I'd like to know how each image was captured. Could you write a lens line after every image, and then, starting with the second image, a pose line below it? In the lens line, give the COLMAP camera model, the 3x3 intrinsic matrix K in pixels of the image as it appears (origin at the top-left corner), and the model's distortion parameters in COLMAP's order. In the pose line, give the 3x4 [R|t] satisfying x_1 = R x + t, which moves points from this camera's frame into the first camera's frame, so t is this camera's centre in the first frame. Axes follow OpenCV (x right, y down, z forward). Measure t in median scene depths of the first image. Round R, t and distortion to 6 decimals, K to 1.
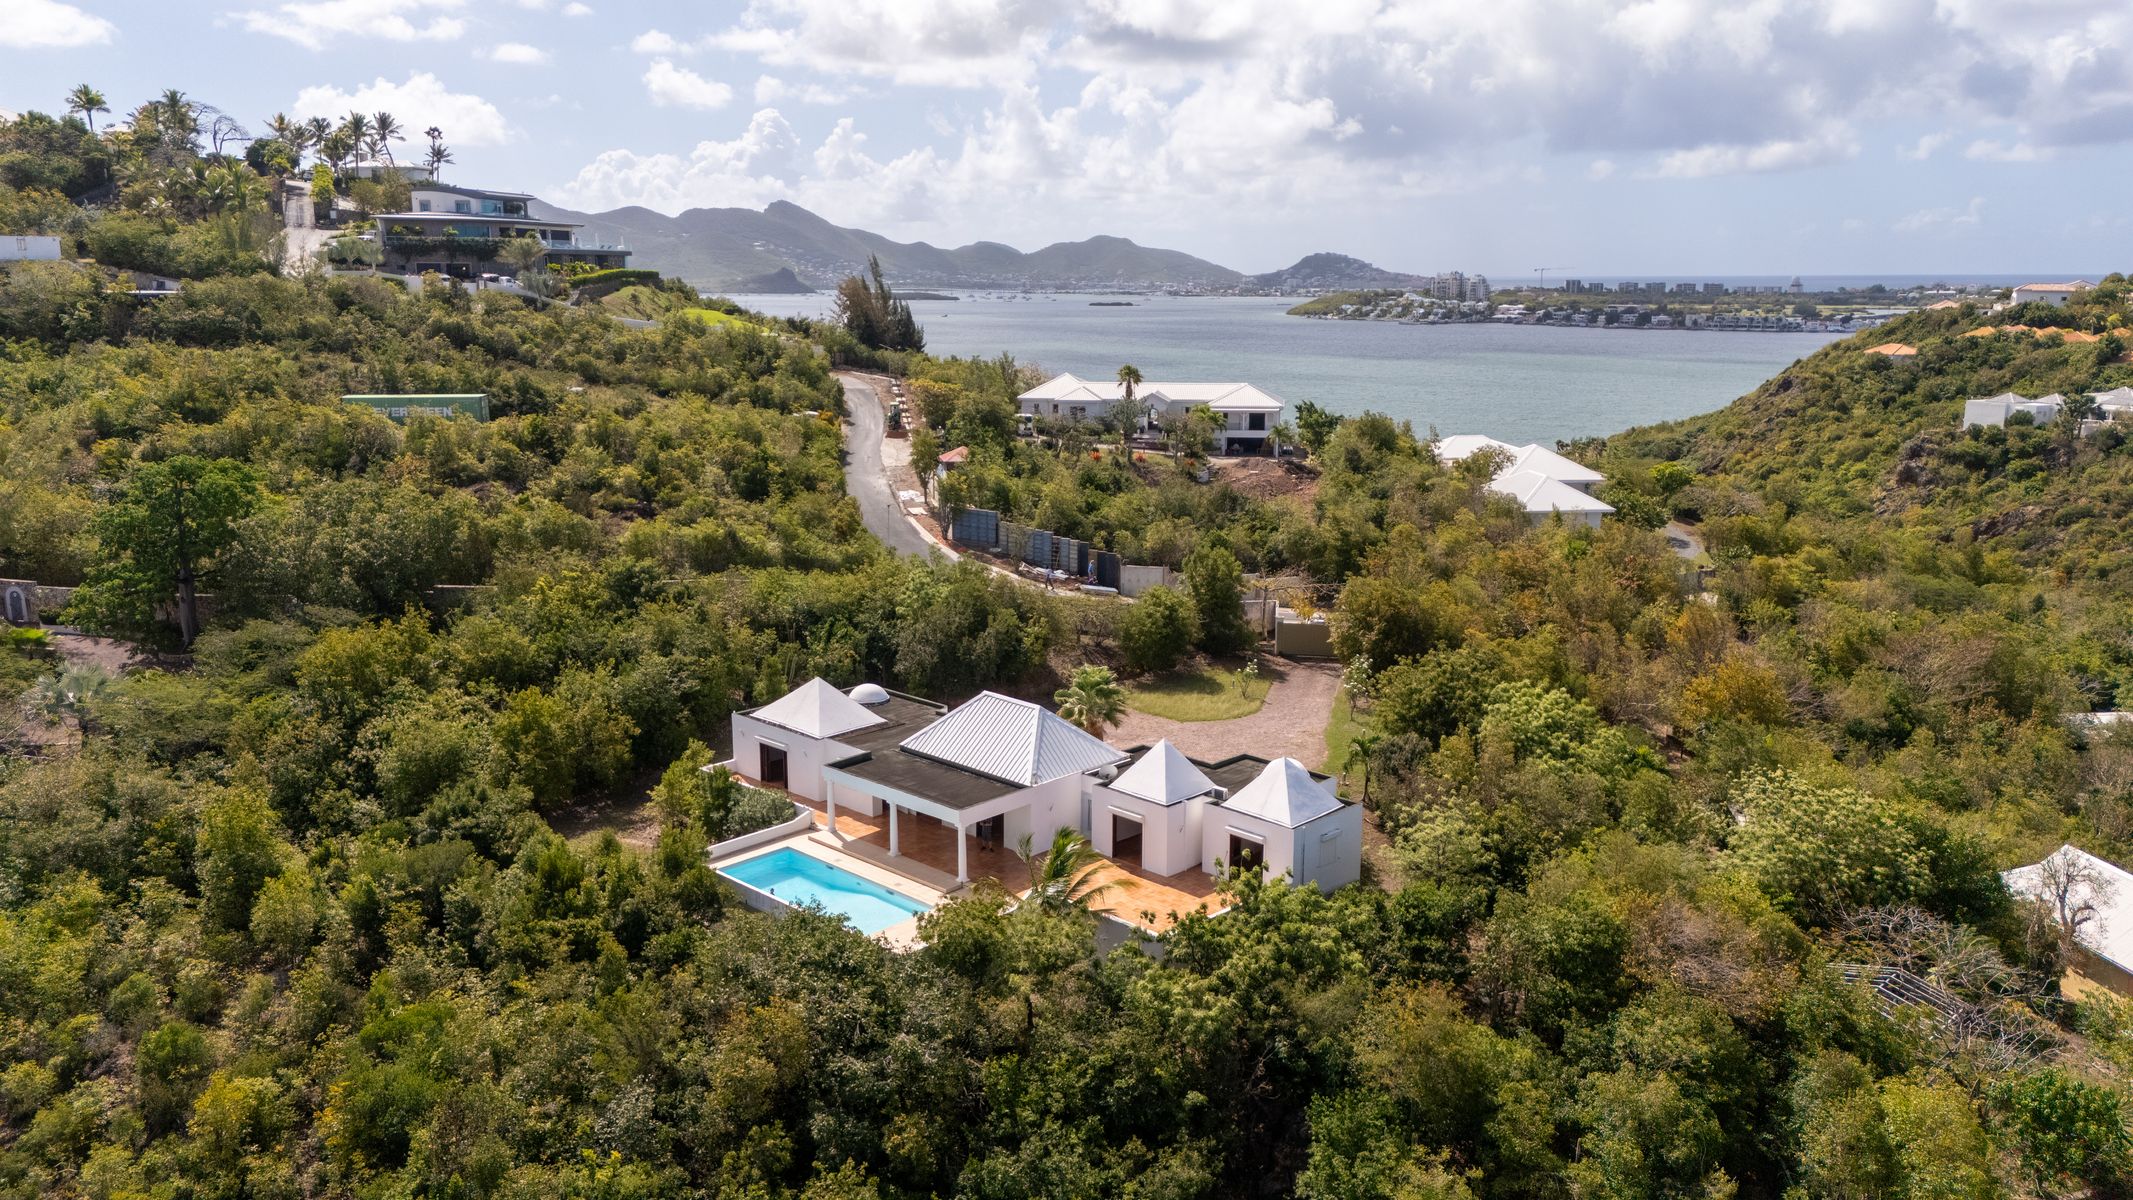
lens RADIAL K [[1559.9, 0, 1066.5], [0, 1559.9, 600.0], [0, 0, 1]] dist [0.076102, -0.081283]
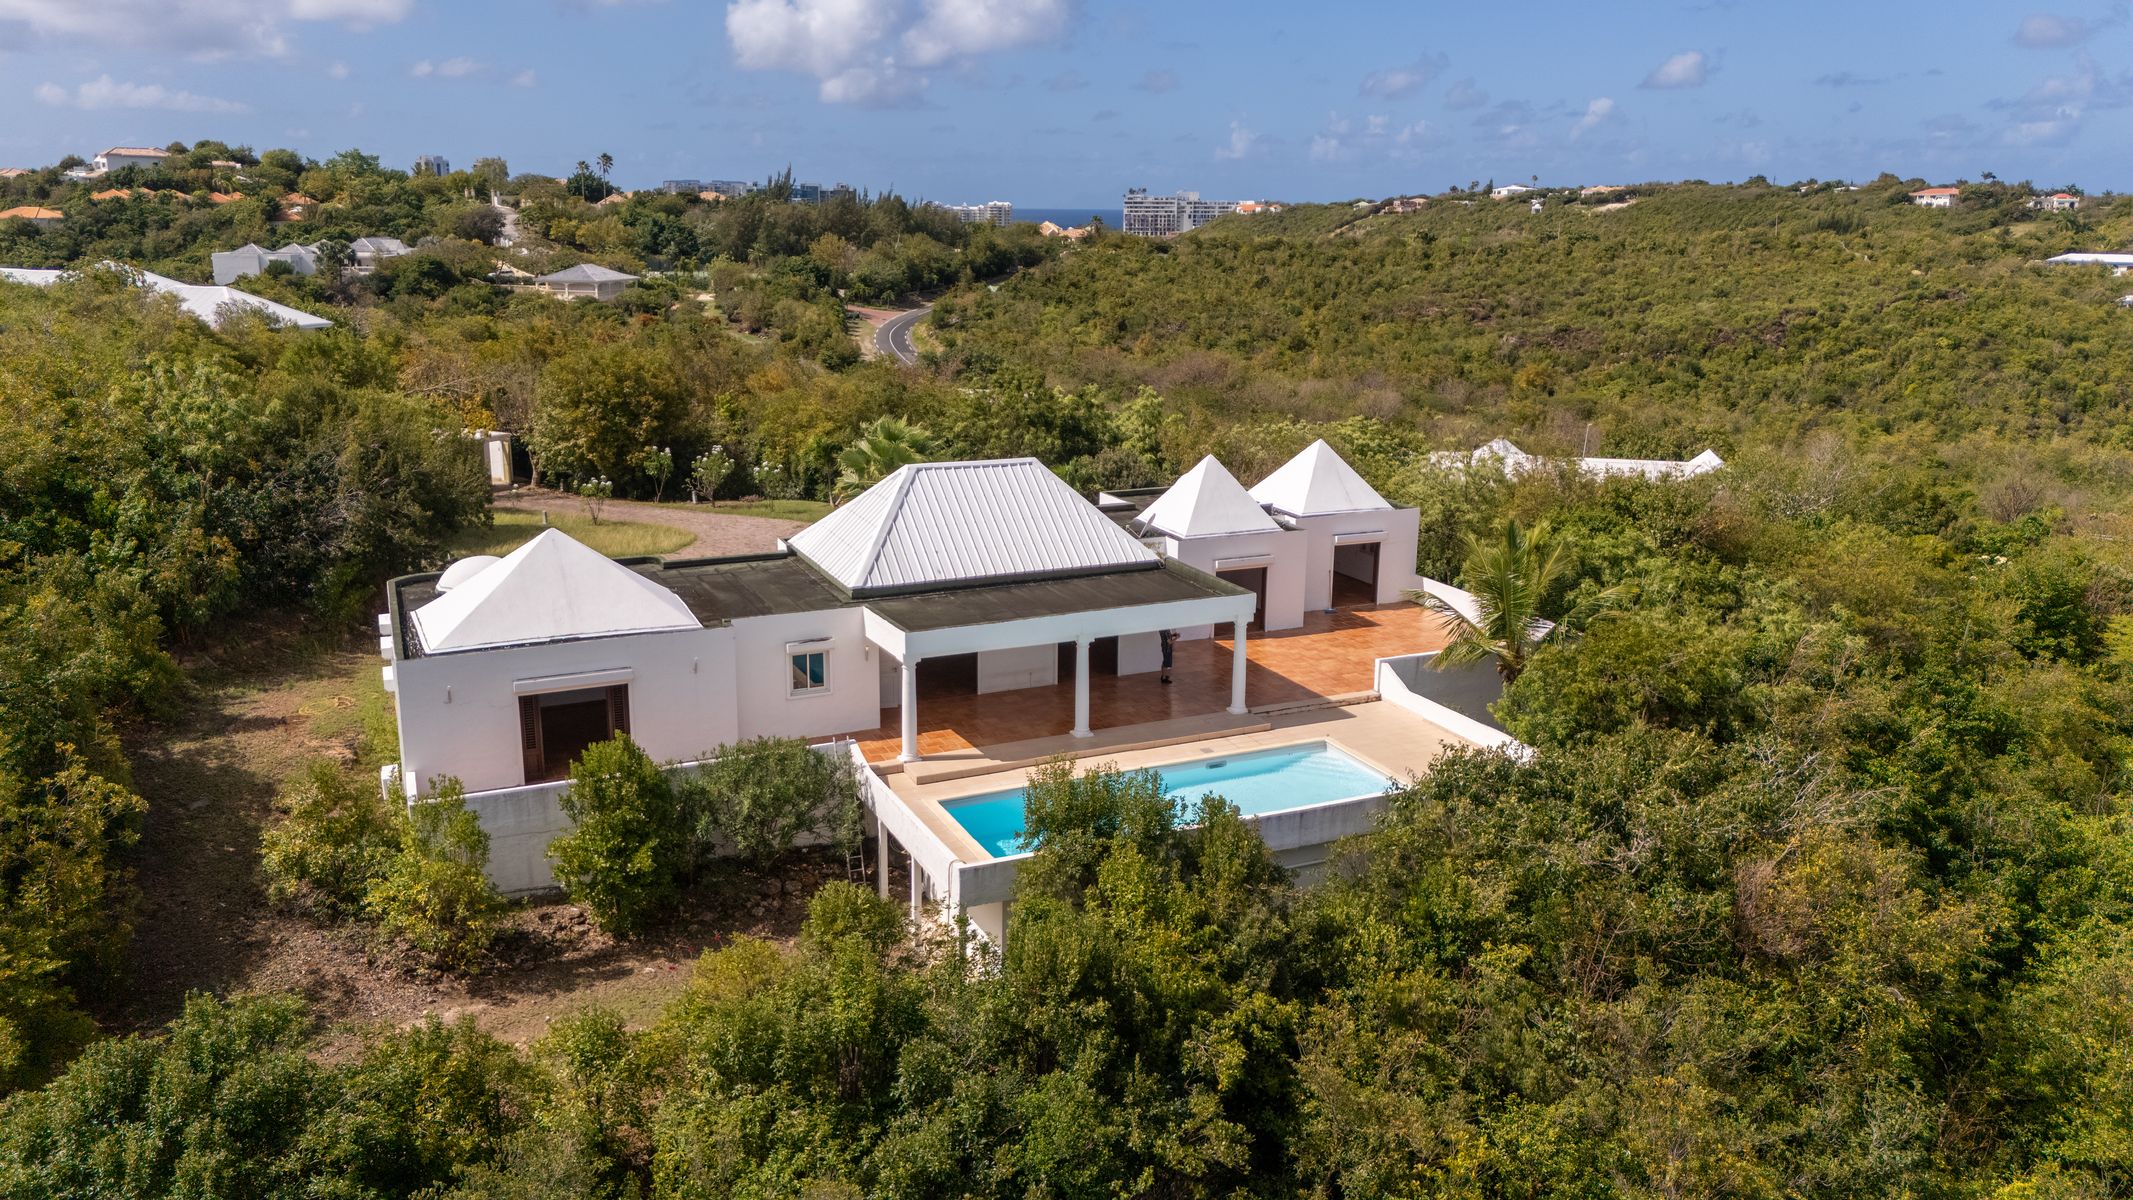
lens RADIAL K [[1561.3, 0, 1066.5], [0, 1561.3, 600.0], [0, 0, 1]] dist [0.075836, -0.072861]
pose [[0.359430, -0.225181, 0.905596, -0.543033], [0.181456, 0.968790, 0.168875, 0.020231], [-0.915360, 0.103627, 0.389073, 0.706808]]
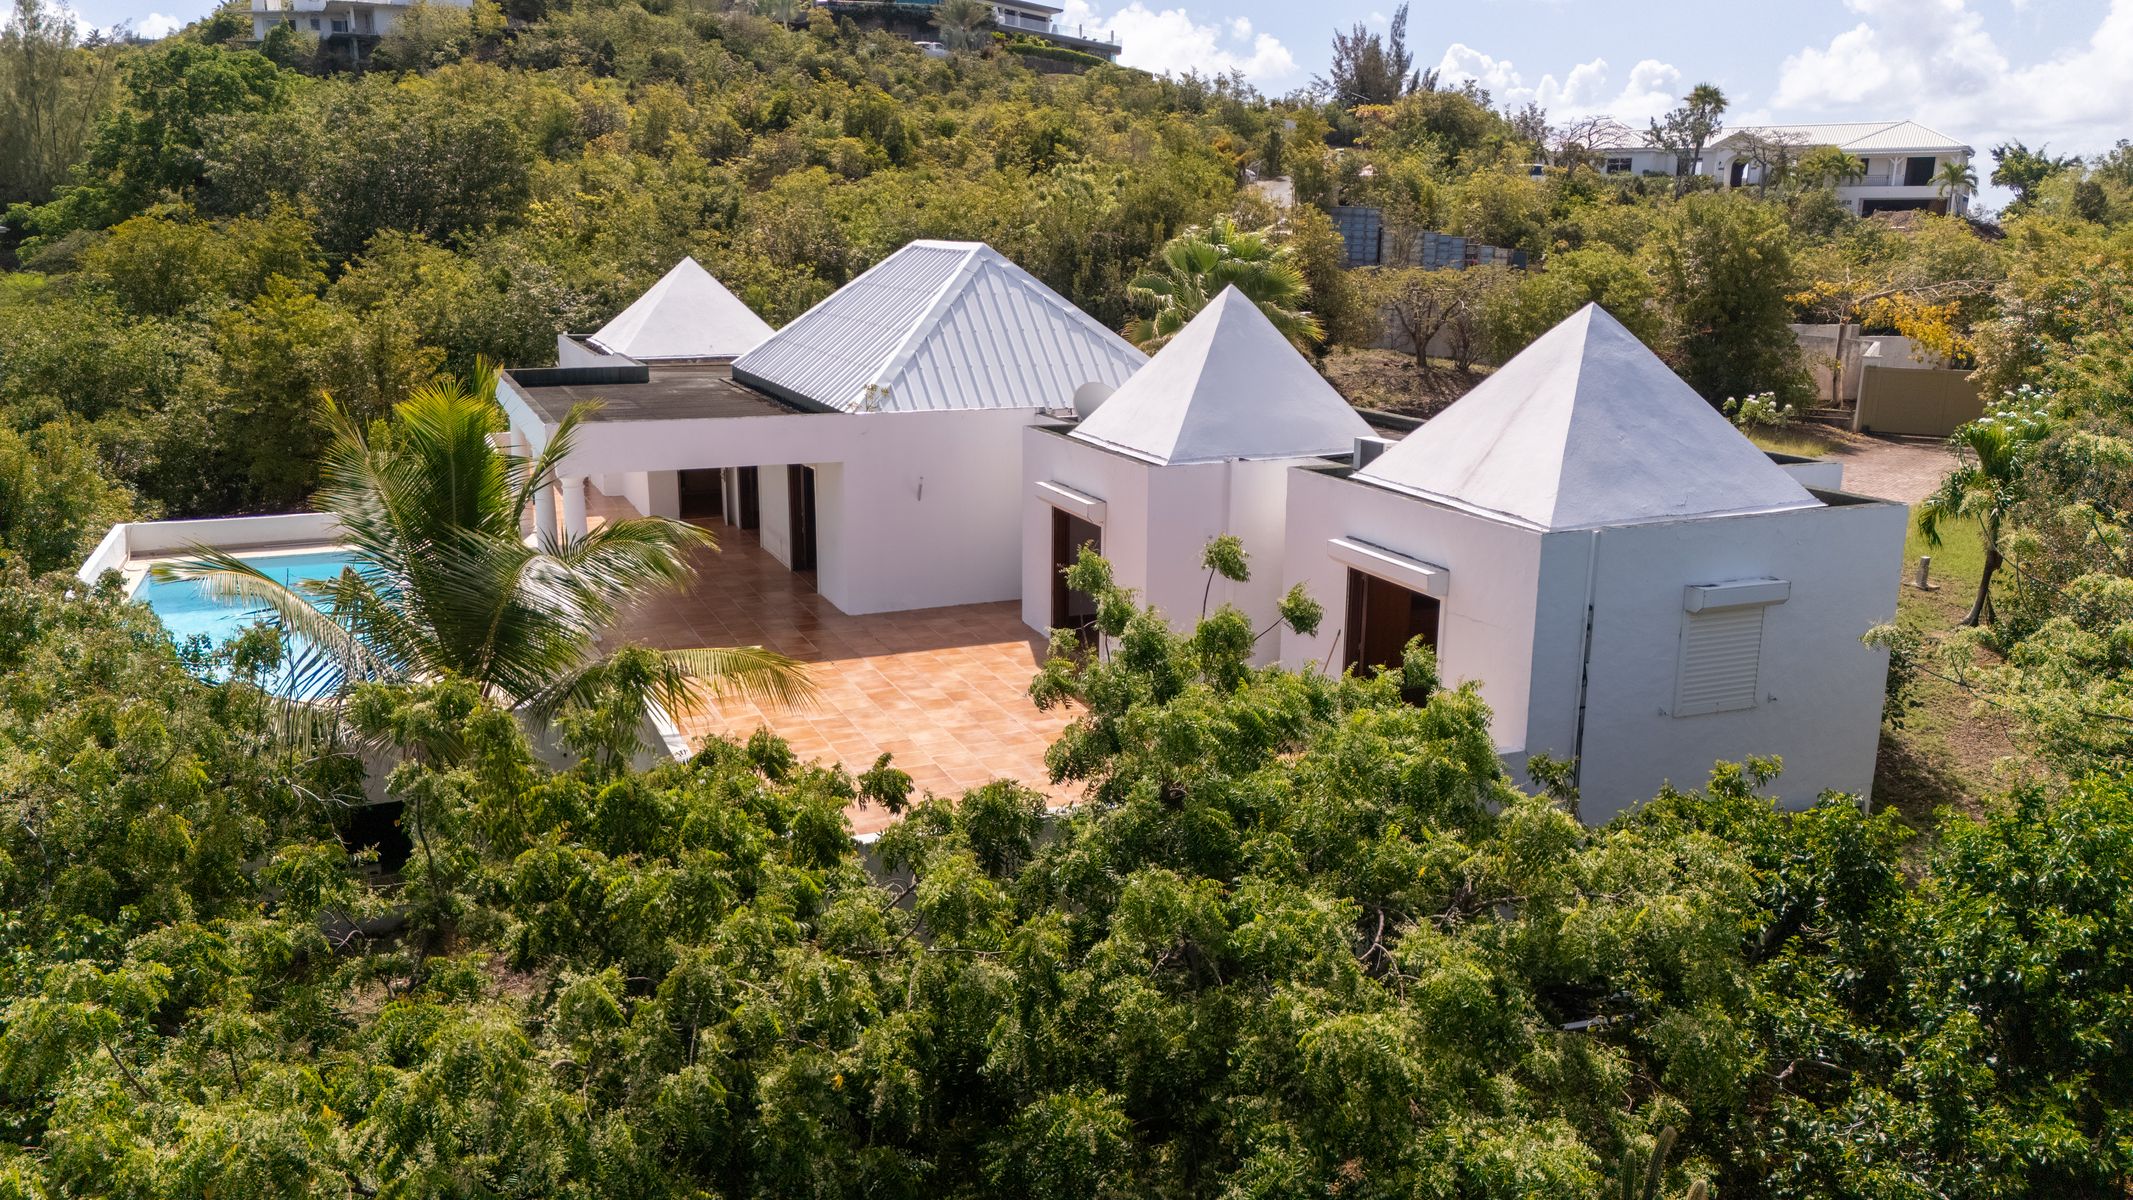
lens RADIAL K [[1570.0, 0, 1066.5], [0, 1570.0, 600.0], [0, 0, 1]] dist [0.033401, -0.009220]
pose [[0.921337, 0.093588, -0.377331, 0.140667], [-0.083066, 0.995568, 0.044101, 0.126349], [0.379786, -0.009288, 0.925028, 0.618480]]
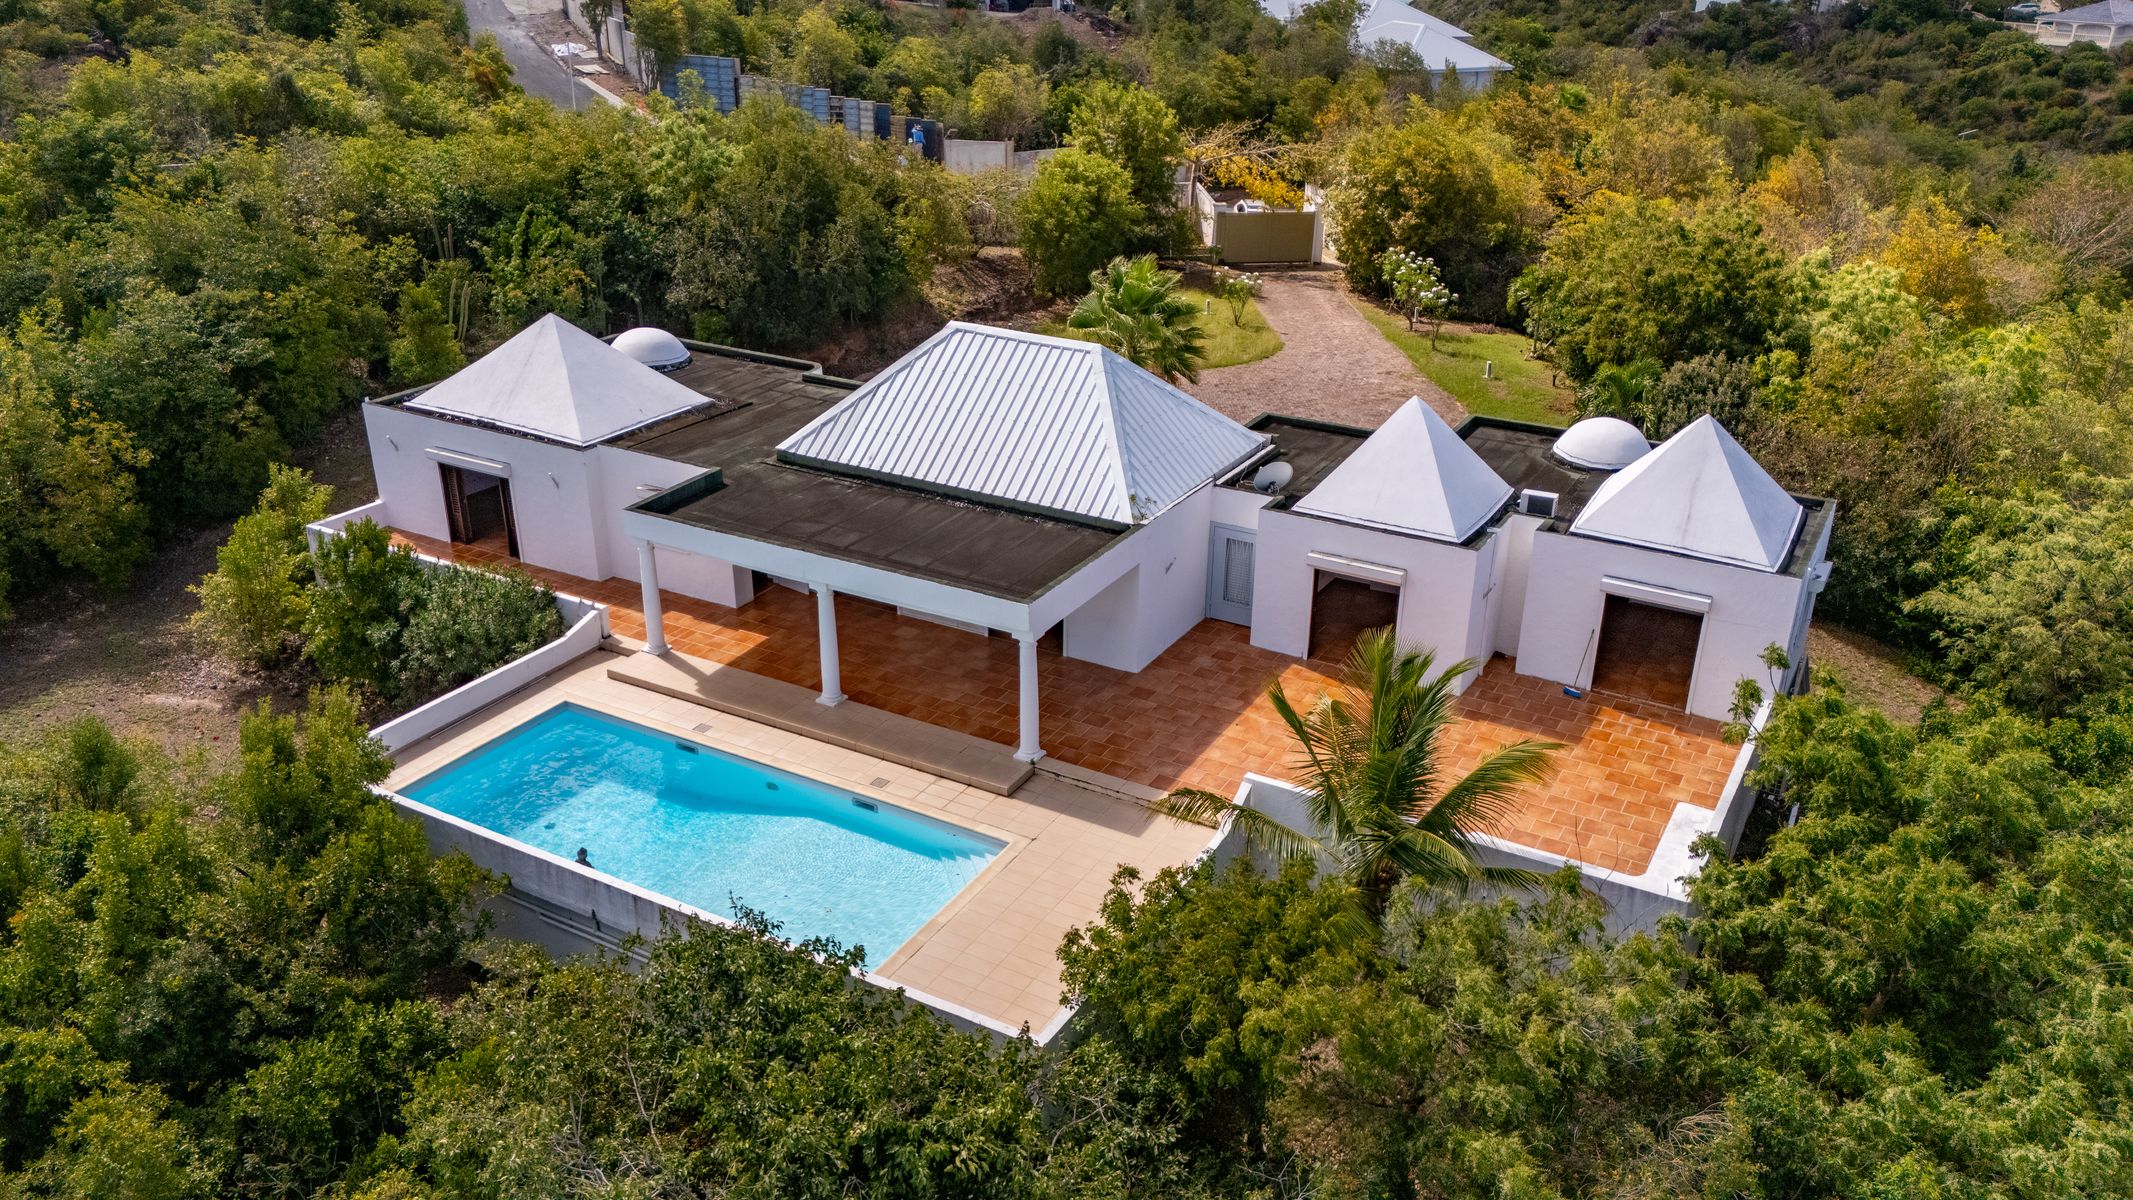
lens RADIAL K [[1559.9, 0, 1066.5], [0, 1559.9, 600.0], [0, 0, 1]] dist [0.076102, -0.081283]
pose [[0.969074, -0.095448, 0.227566, -0.128911], [0.044863, 0.974945, 0.217873, 0.038436], [-0.242660, -0.200926, 0.949076, 0.516339]]
